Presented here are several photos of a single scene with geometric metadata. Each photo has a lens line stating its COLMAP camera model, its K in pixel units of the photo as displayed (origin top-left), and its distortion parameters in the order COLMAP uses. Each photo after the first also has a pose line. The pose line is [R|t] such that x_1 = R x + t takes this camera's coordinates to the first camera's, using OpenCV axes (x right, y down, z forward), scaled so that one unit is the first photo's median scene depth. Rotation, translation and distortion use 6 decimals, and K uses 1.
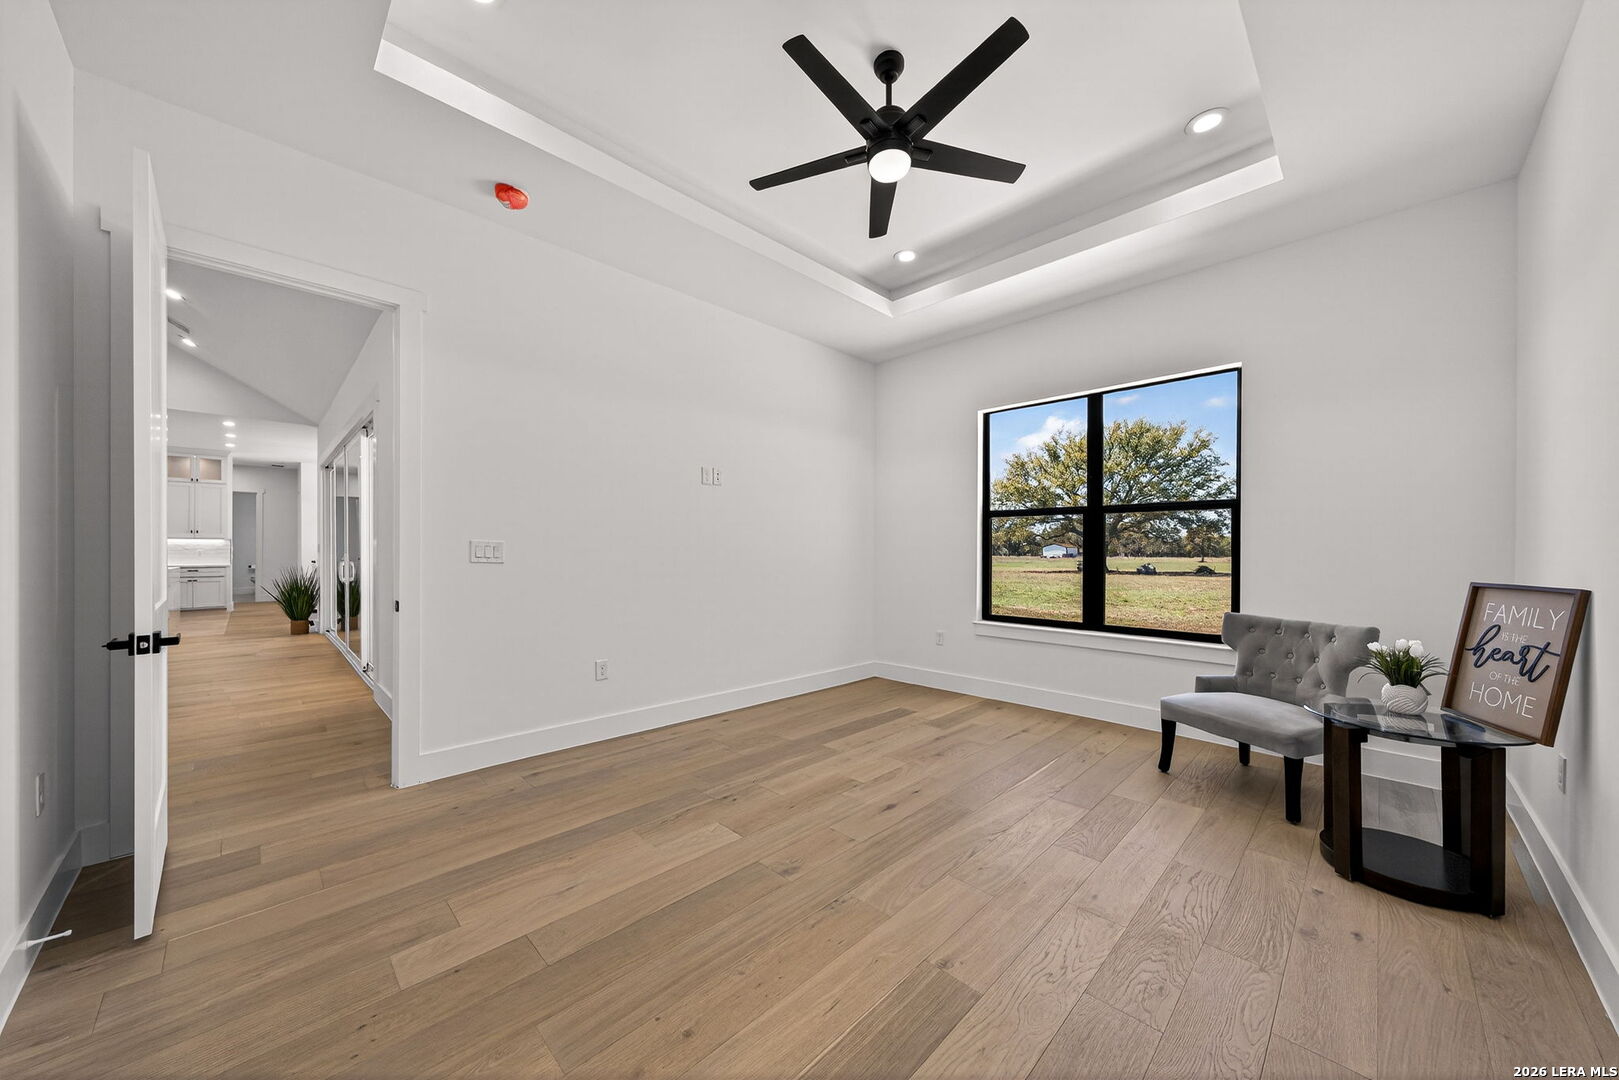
lens RADIAL K [[557.1, 0, 801.3], [0, 557.1, 548.8], [0, 0, 1]] dist [-0.001327, -0.000196]
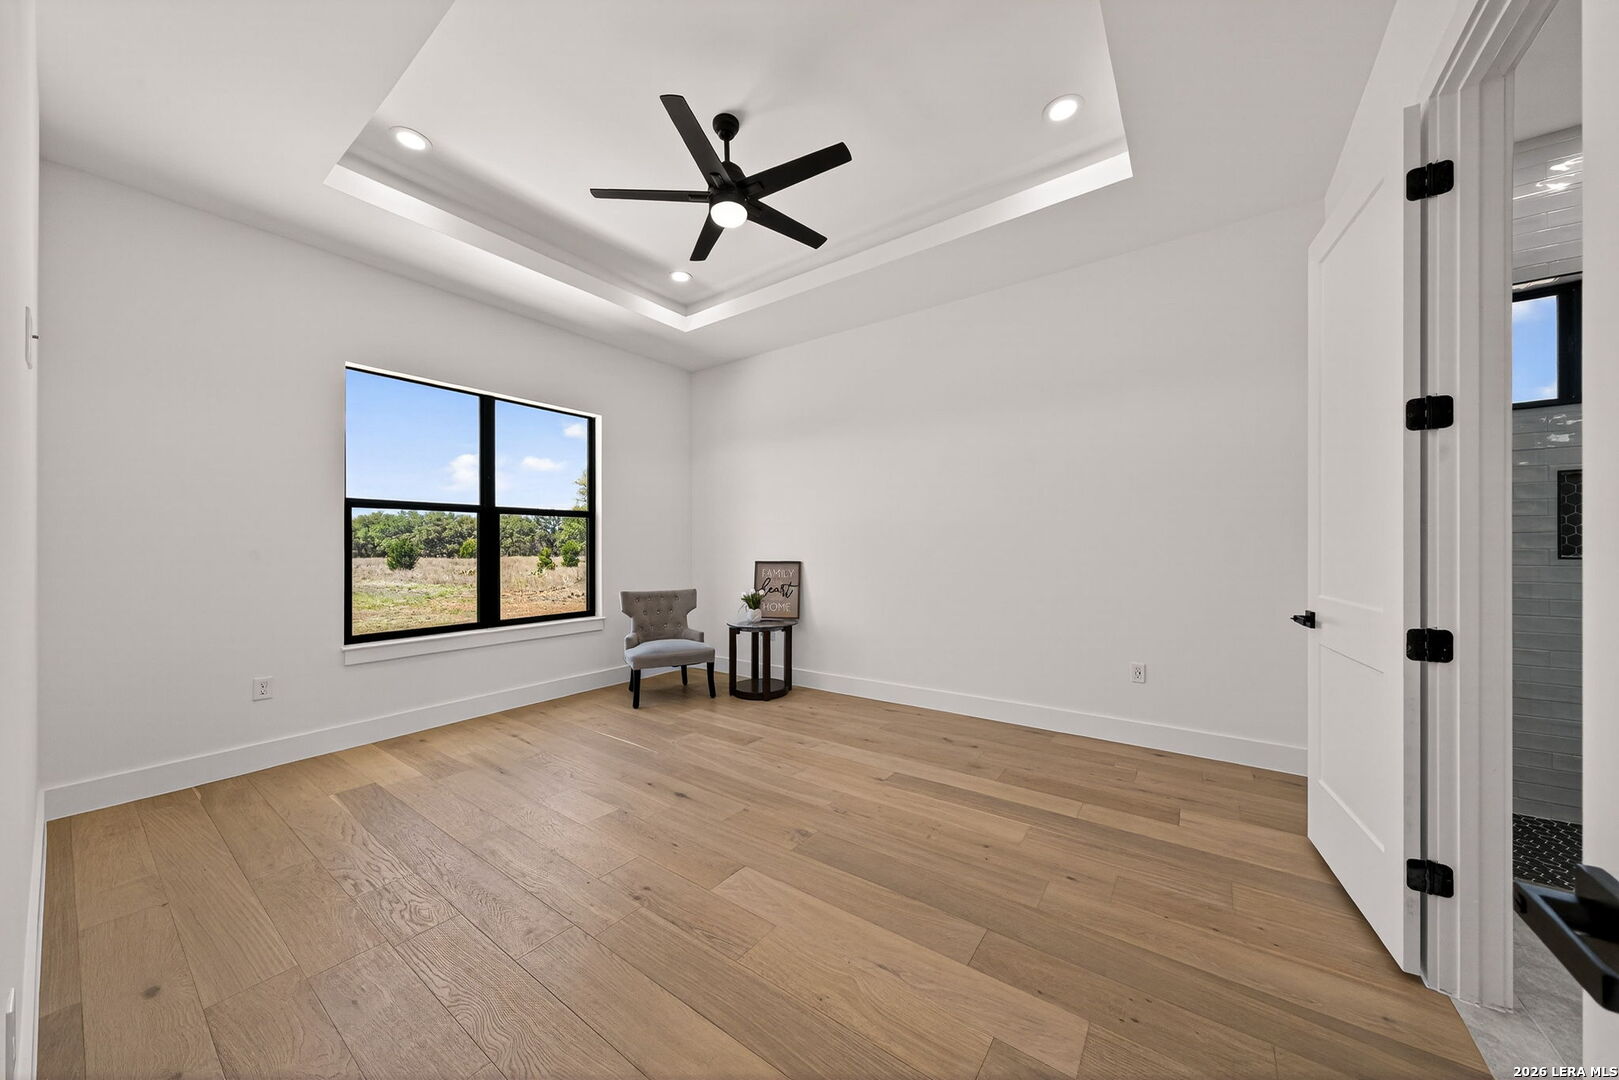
lens RADIAL K [[557.1, 0, 802.1], [0, 557.1, 546.5], [0, 0, 1]] dist [-0.001327, -0.000196]
pose [[-0.157595, -0.000340, 0.987504, -0.841349], [0.002710, 0.999996, 0.000776, -0.002744], [-0.987500, 0.002799, -0.157594, 0.870897]]
